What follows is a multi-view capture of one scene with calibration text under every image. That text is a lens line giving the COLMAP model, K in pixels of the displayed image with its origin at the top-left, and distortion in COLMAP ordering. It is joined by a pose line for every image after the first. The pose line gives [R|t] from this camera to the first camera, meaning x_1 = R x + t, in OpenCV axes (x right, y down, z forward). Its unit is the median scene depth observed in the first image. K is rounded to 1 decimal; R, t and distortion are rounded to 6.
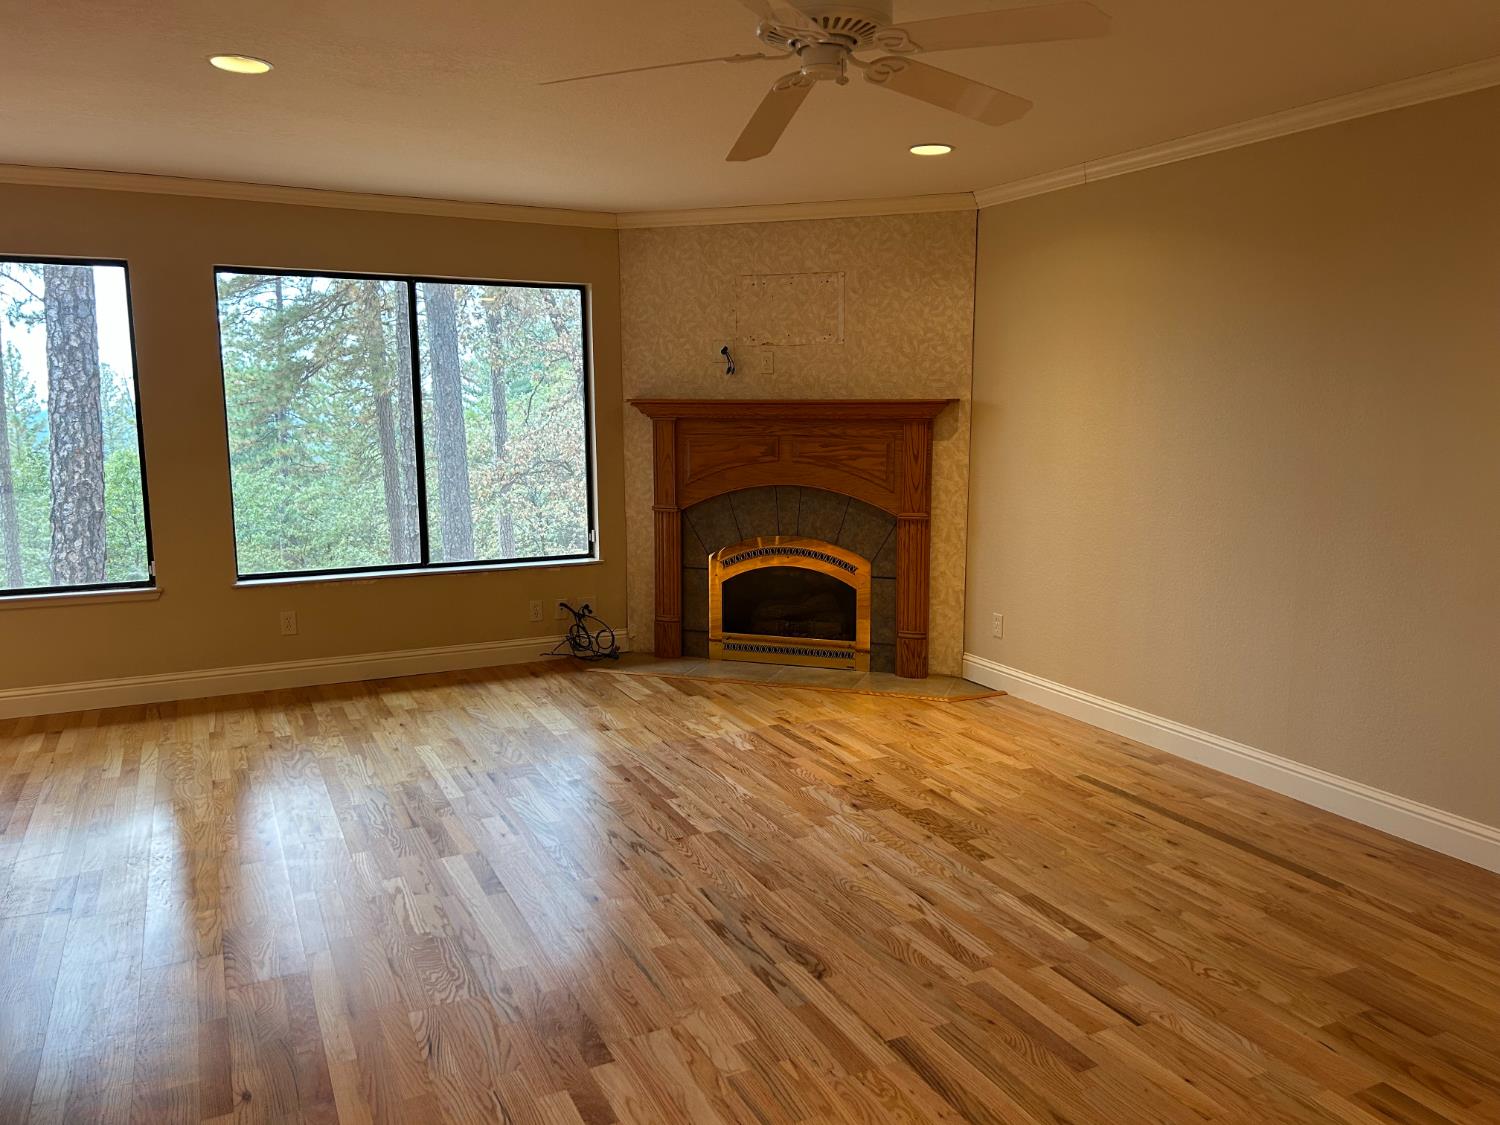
lens RADIAL K [[1135.7, 0, 774.0], [0, 1135.7, 567.9], [0, 0, 1]] dist [0.055057, -0.062354]
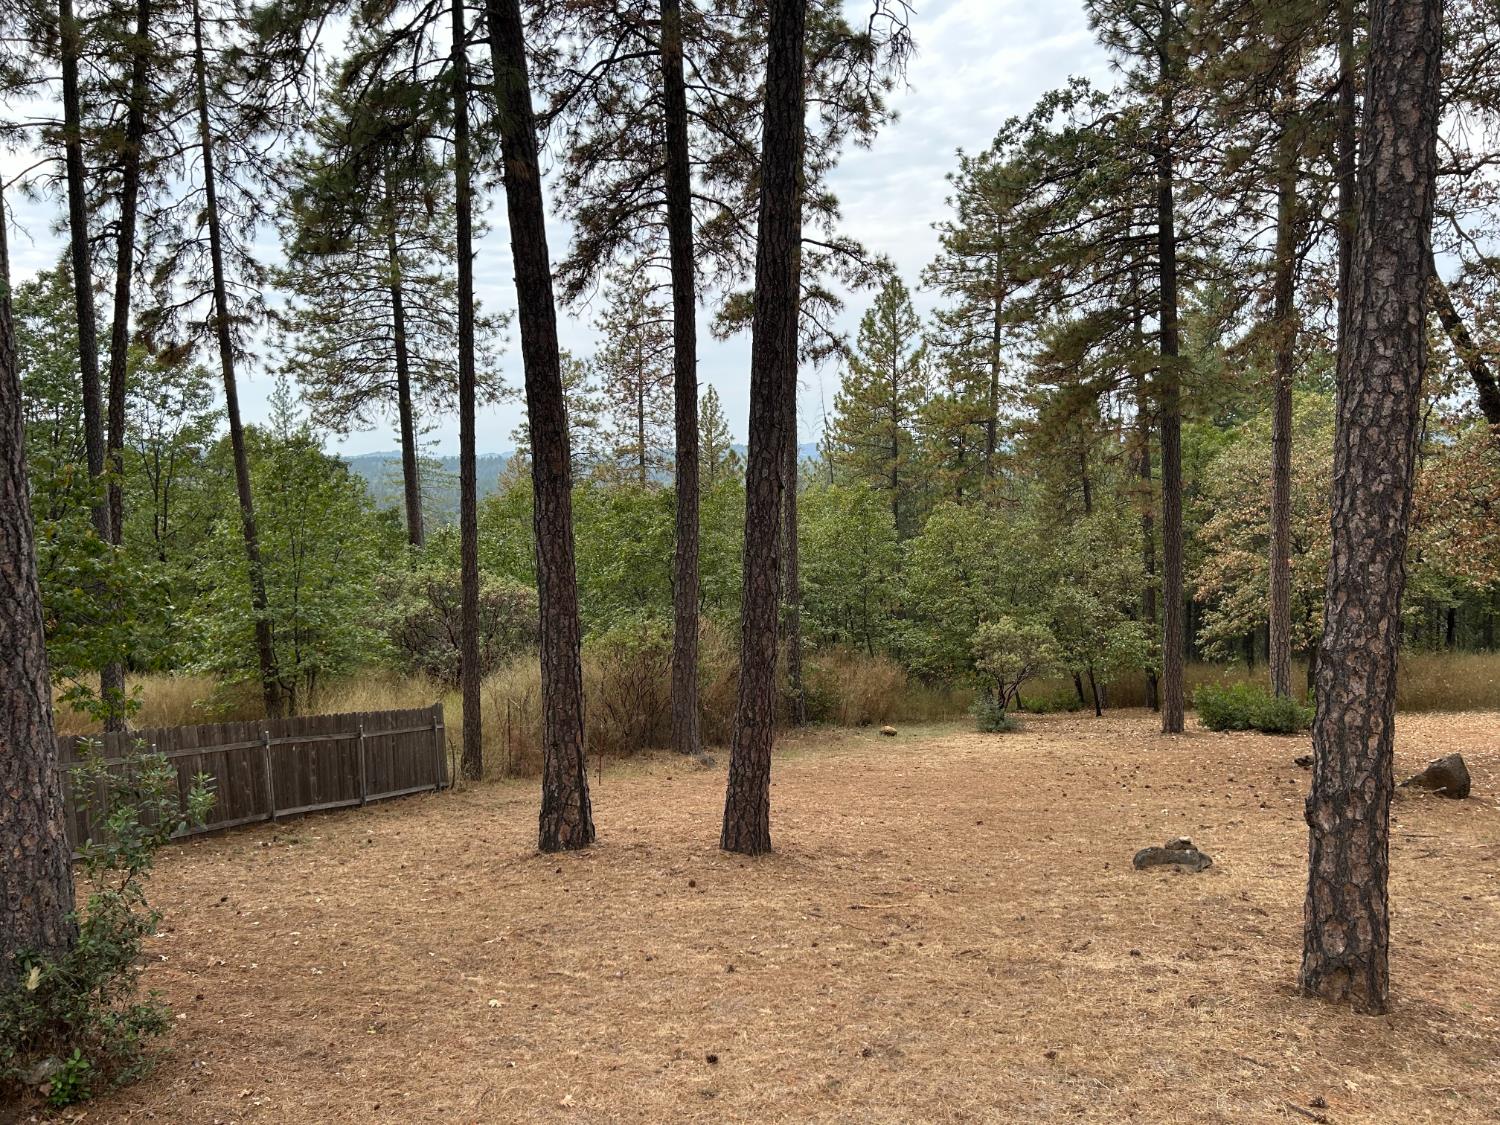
lens RADIAL K [[1135.7, 0, 765.1], [0, 1135.7, 589.4], [0, 0, 1]] dist [0.055057, -0.062354]
pose [[0.882061, 0.058270, -0.467518, -1.430764], [-0.063658, 0.997963, 0.004280, -0.051524], [0.466815, 0.025986, 0.883973, 0.596245]]
